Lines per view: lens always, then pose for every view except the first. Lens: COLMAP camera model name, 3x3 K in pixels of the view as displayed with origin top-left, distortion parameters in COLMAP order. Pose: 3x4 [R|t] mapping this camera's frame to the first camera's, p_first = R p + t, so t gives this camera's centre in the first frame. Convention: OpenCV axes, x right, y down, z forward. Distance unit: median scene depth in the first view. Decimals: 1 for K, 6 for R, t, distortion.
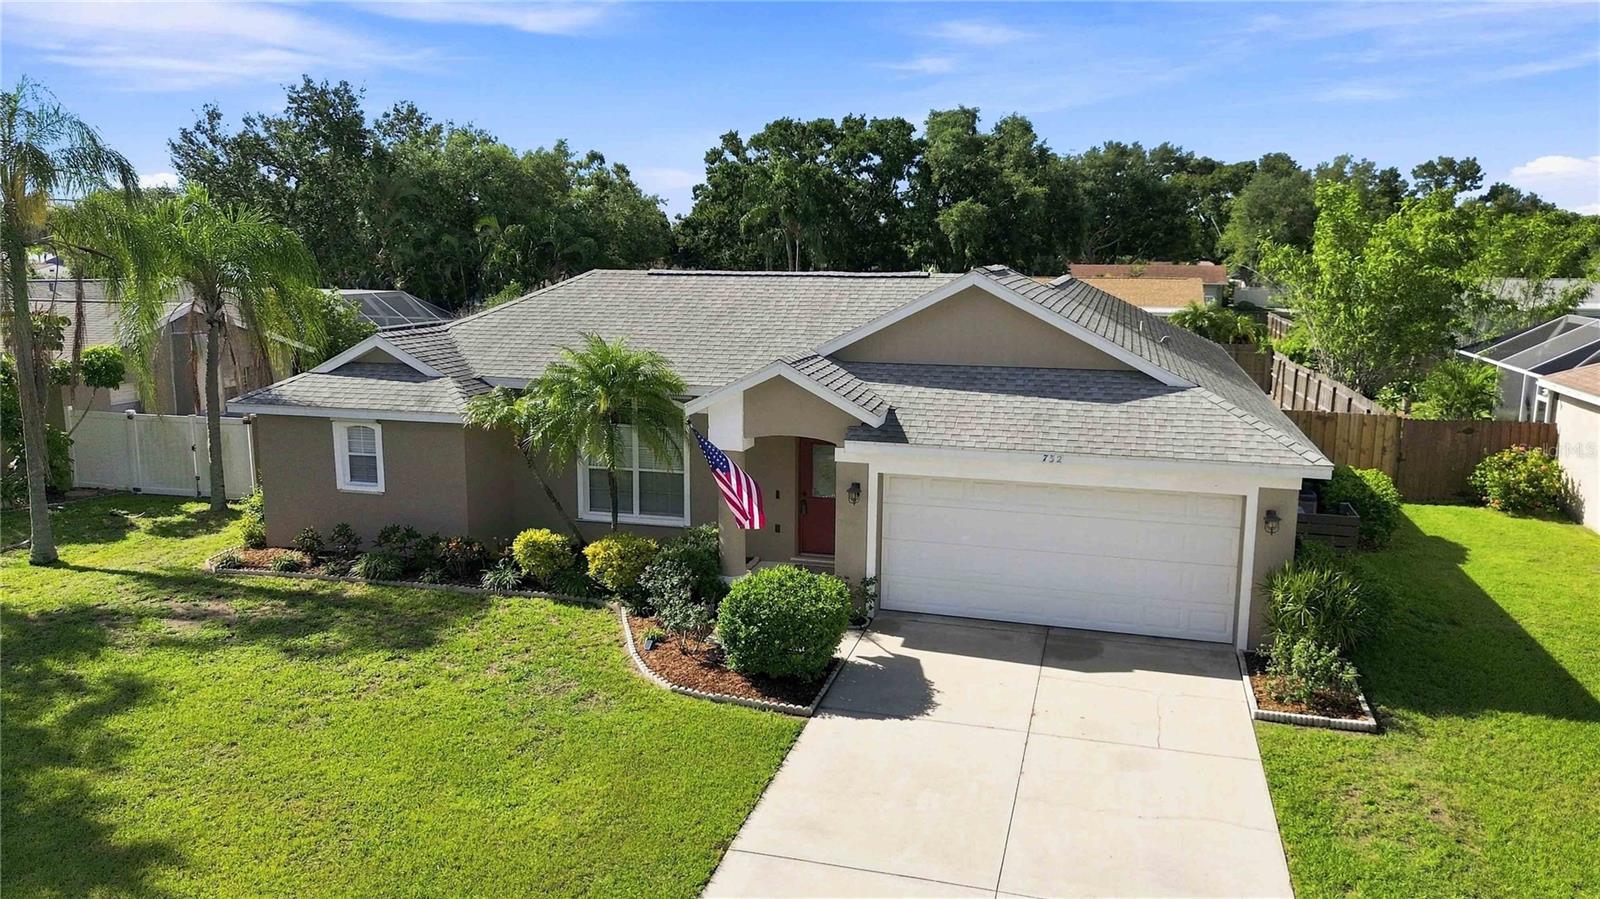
lens RADIAL K [[1137.1, 0, 792.9], [0, 1137.1, 456.2], [0, 0, 1]] dist [0.058644, -0.056256]
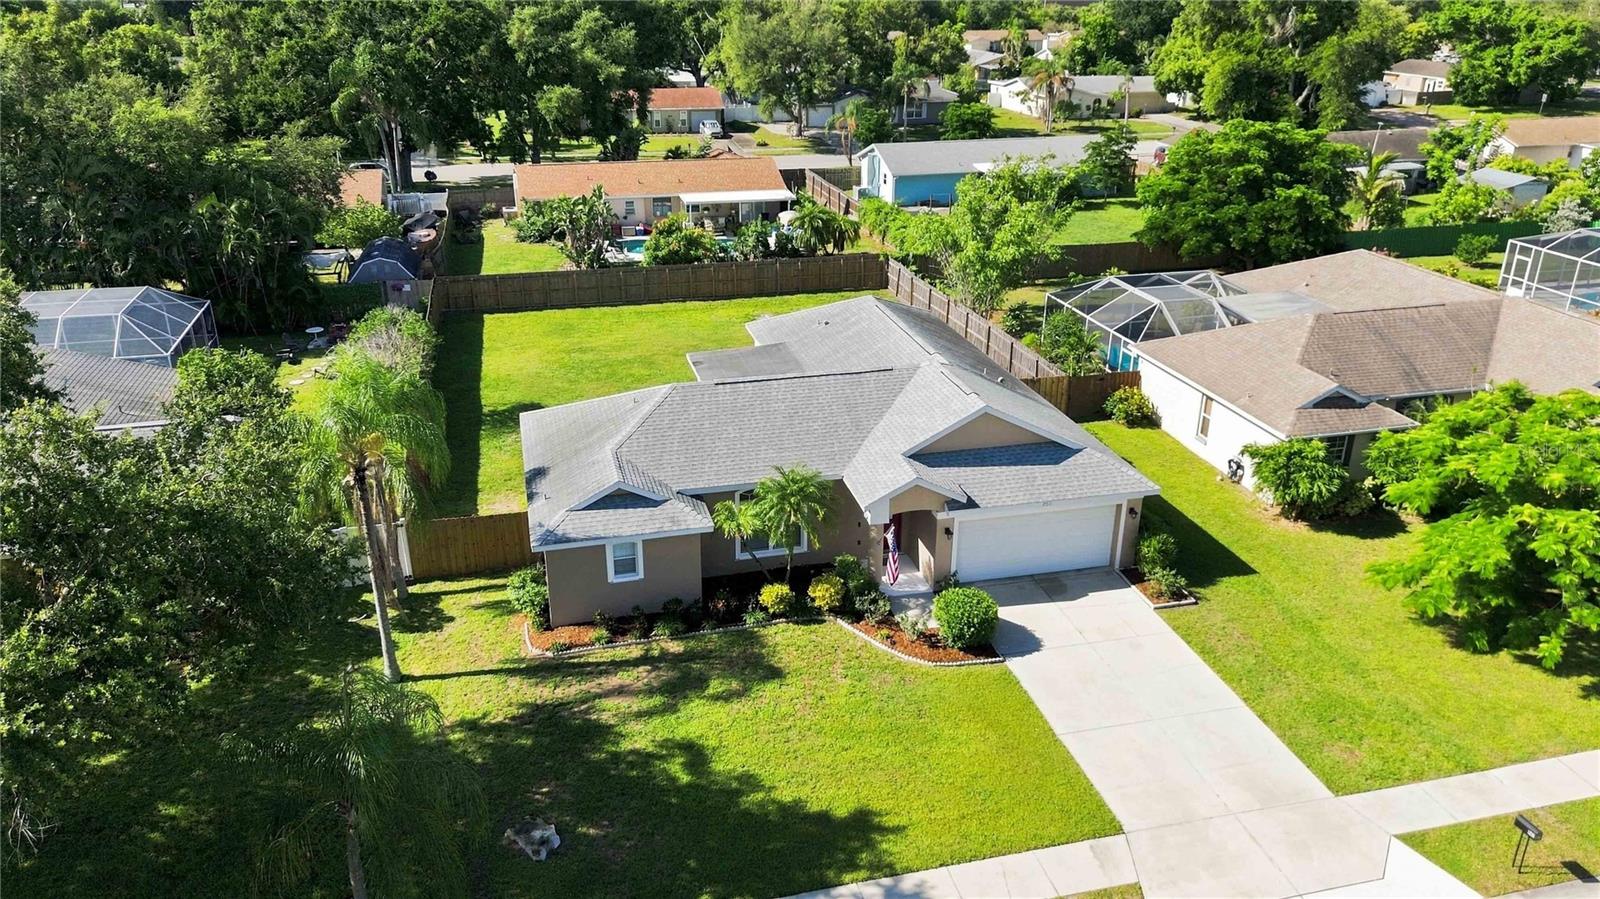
lens RADIAL K [[1137.1, 0, 794.9], [0, 1137.1, 451.7], [0, 0, 1]] dist [0.058644, -0.056256]
pose [[0.865309, -0.197571, 0.460658, -0.940194], [0.090588, 0.965547, 0.243951, -0.542414], [-0.492984, -0.169363, 0.853395, -0.437969]]
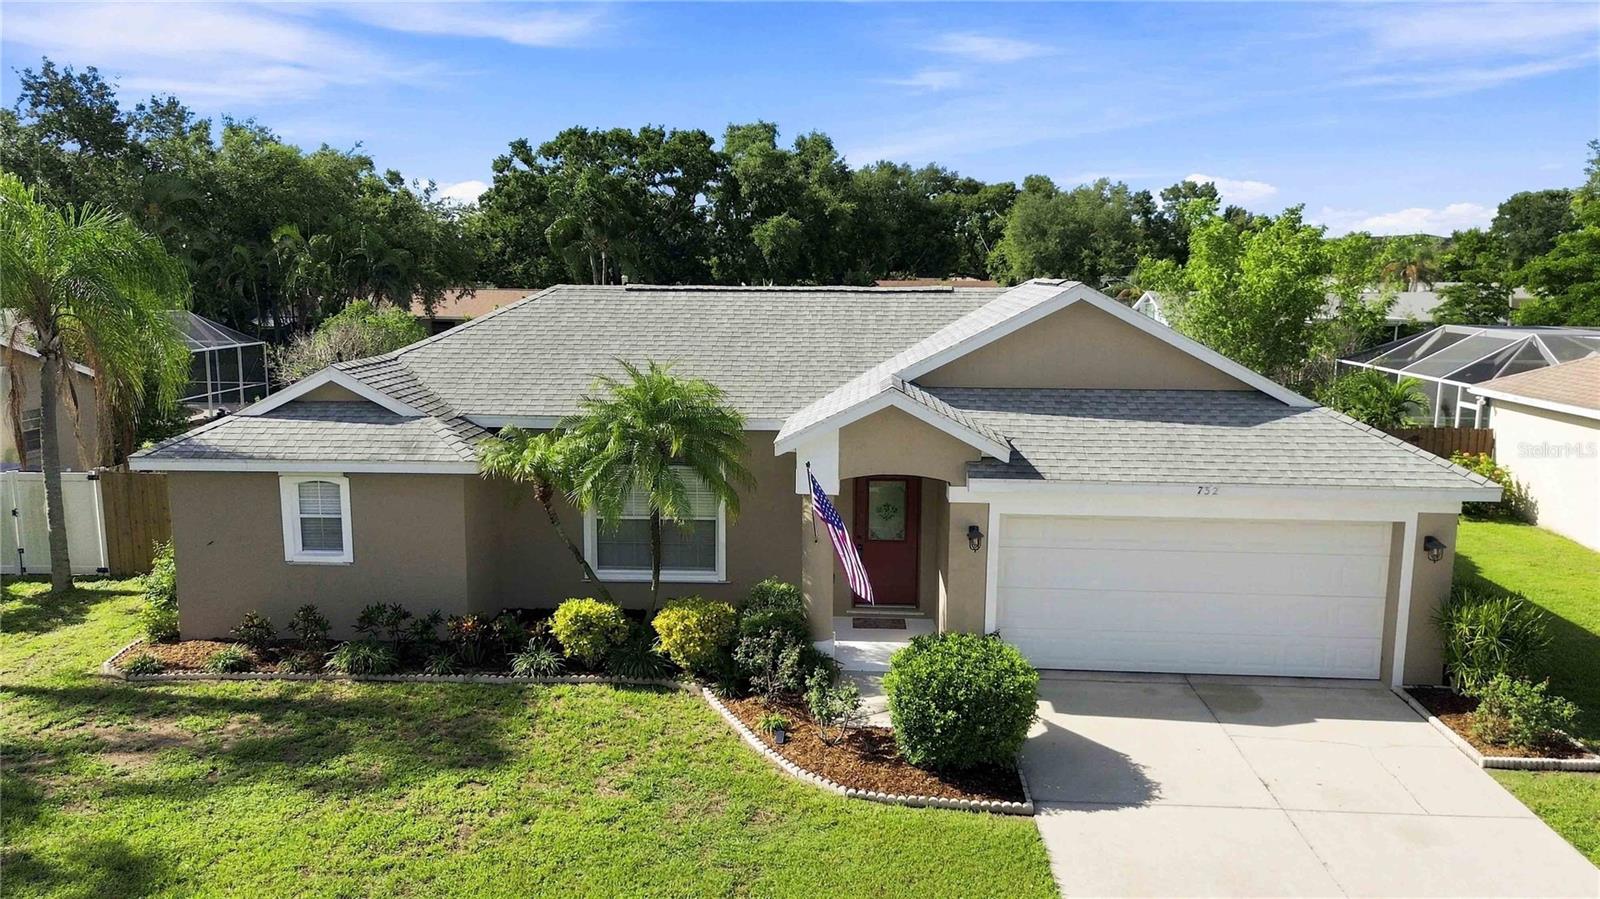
lens RADIAL K [[1137.1, 0, 793.7], [0, 1137.1, 455.7], [0, 0, 1]] dist [0.058644, -0.056256]
pose [[0.974668, -0.035763, 0.220777, -0.251817], [0.038803, 0.999202, -0.009445, -0.025796], [-0.220263, 0.017772, 0.975279, 0.161083]]
